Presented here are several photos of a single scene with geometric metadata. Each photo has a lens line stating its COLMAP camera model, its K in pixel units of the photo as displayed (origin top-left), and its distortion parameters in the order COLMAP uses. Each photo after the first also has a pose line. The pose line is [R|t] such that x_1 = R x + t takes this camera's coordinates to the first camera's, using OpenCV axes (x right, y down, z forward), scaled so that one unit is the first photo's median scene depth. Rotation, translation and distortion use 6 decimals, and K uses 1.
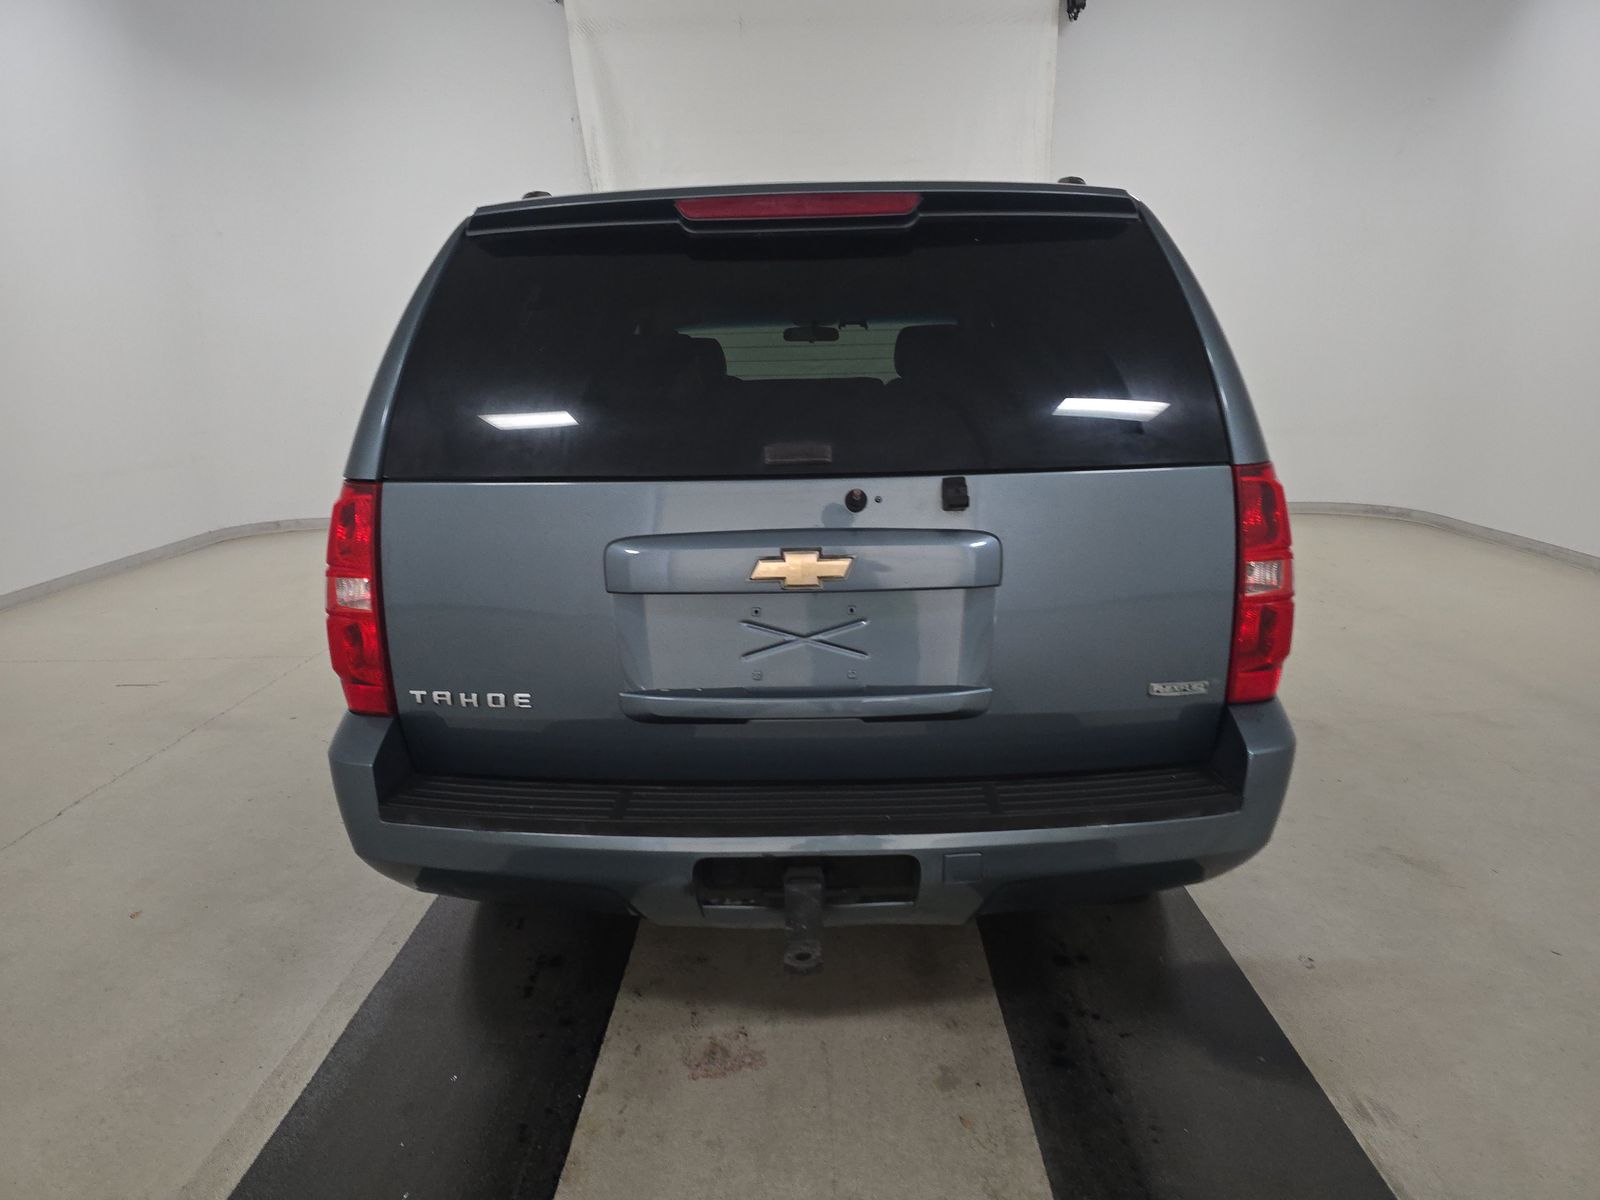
lens RADIAL K [[1085.0, 0, 805.9], [0, 1085.0, 594.1], [0, 0, 1]] dist [-0.000962, 0.000655]
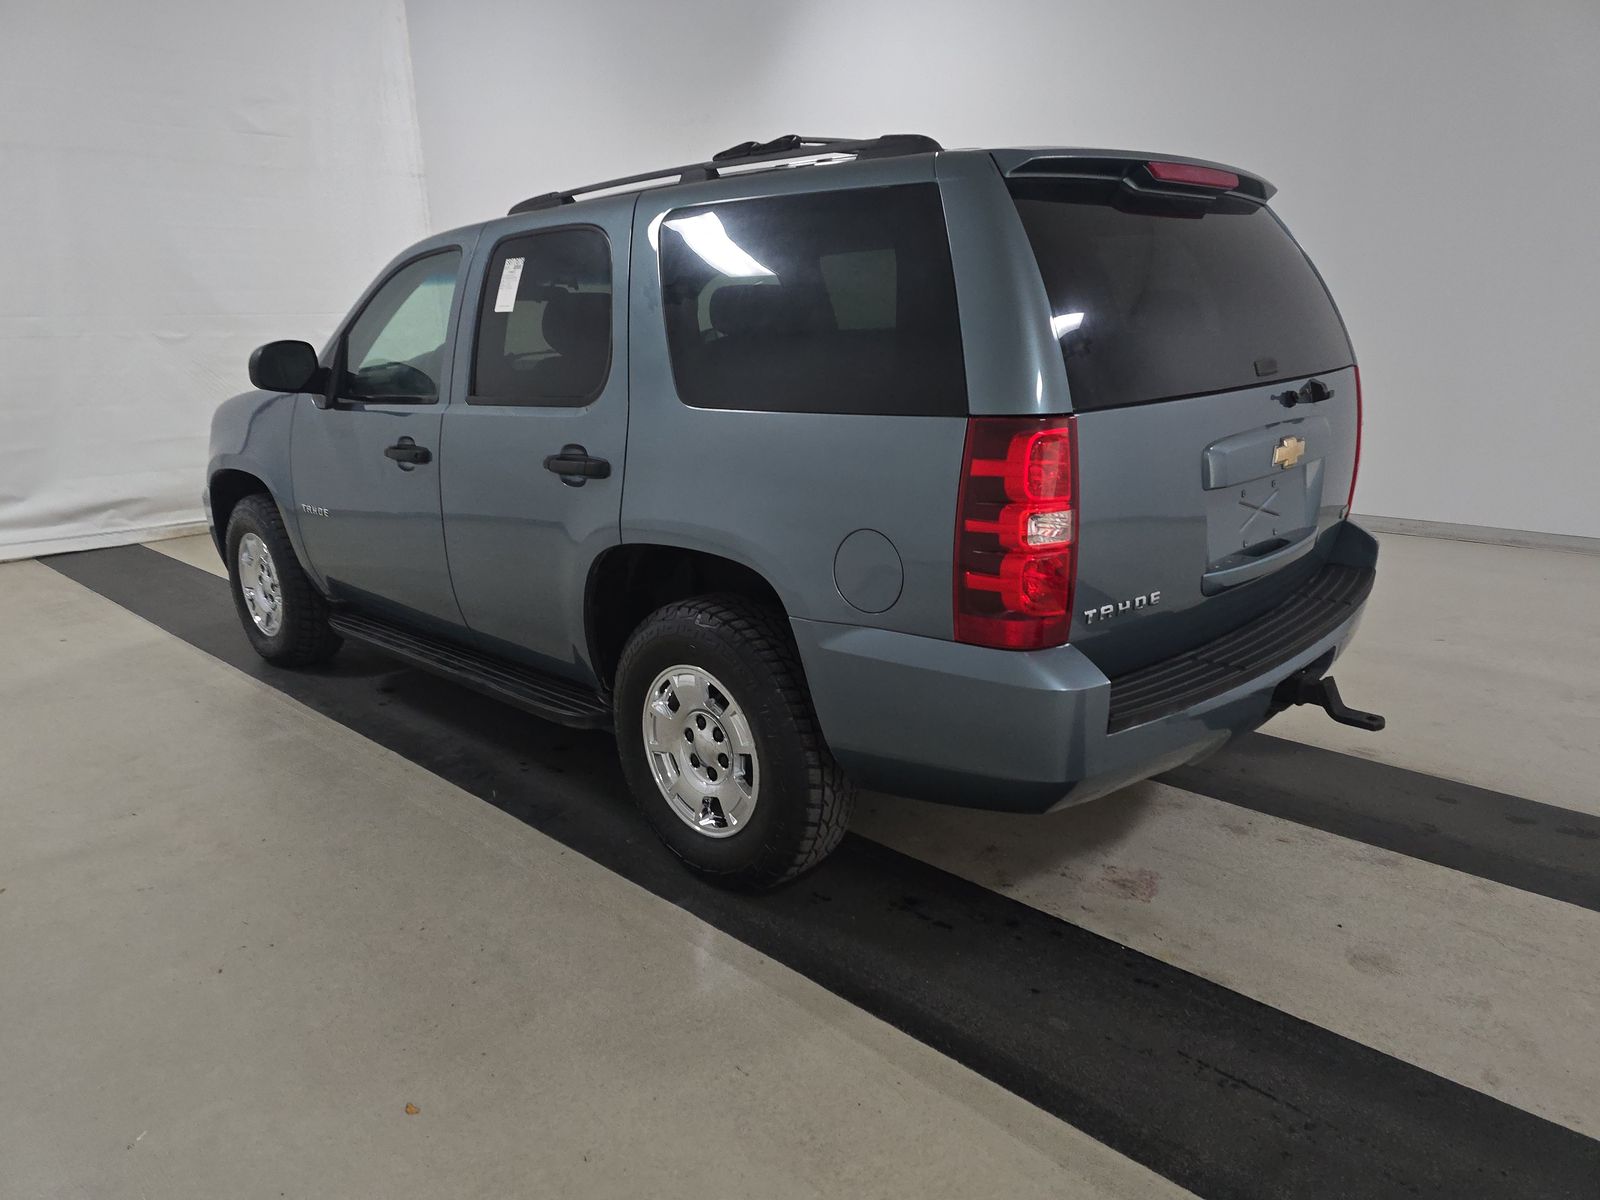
lens RADIAL K [[1085.0, 0, 805.9], [0, 1085.0, 594.1], [0, 0, 1]] dist [-0.000962, 0.000655]
pose [[0.678662, -0.182793, 0.711340, -1.151248], [0.170804, 0.981259, 0.089197, -0.060270], [-0.714314, 0.060965, 0.697165, 0.408888]]
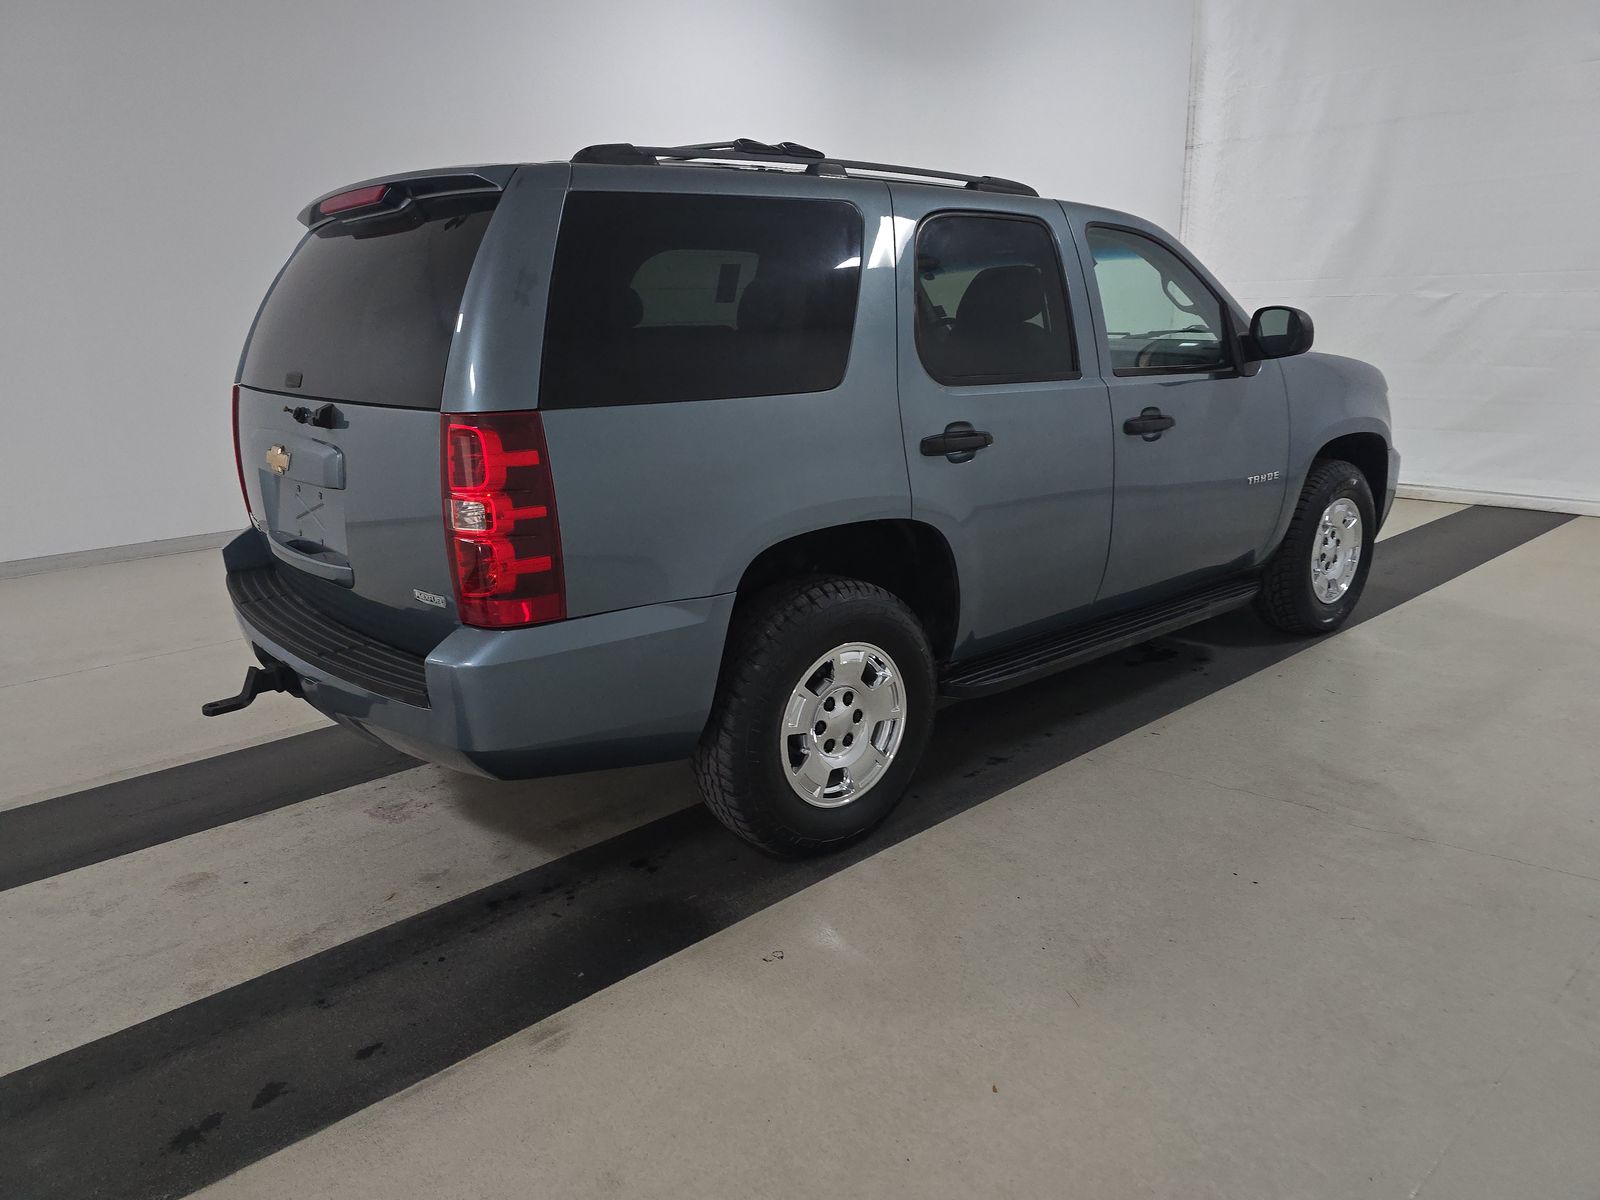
lens RADIAL K [[1069.8, 0, 800.0], [0, 1069.8, 600.0], [0, 0, 1]] dist [0.000282, -0.004179]
pose [[0.670475, 0.194308, -0.716036, 1.265987], [-0.149798, 0.980674, 0.125855, -0.104055], [0.726652, 0.022878, 0.686625, 0.425915]]
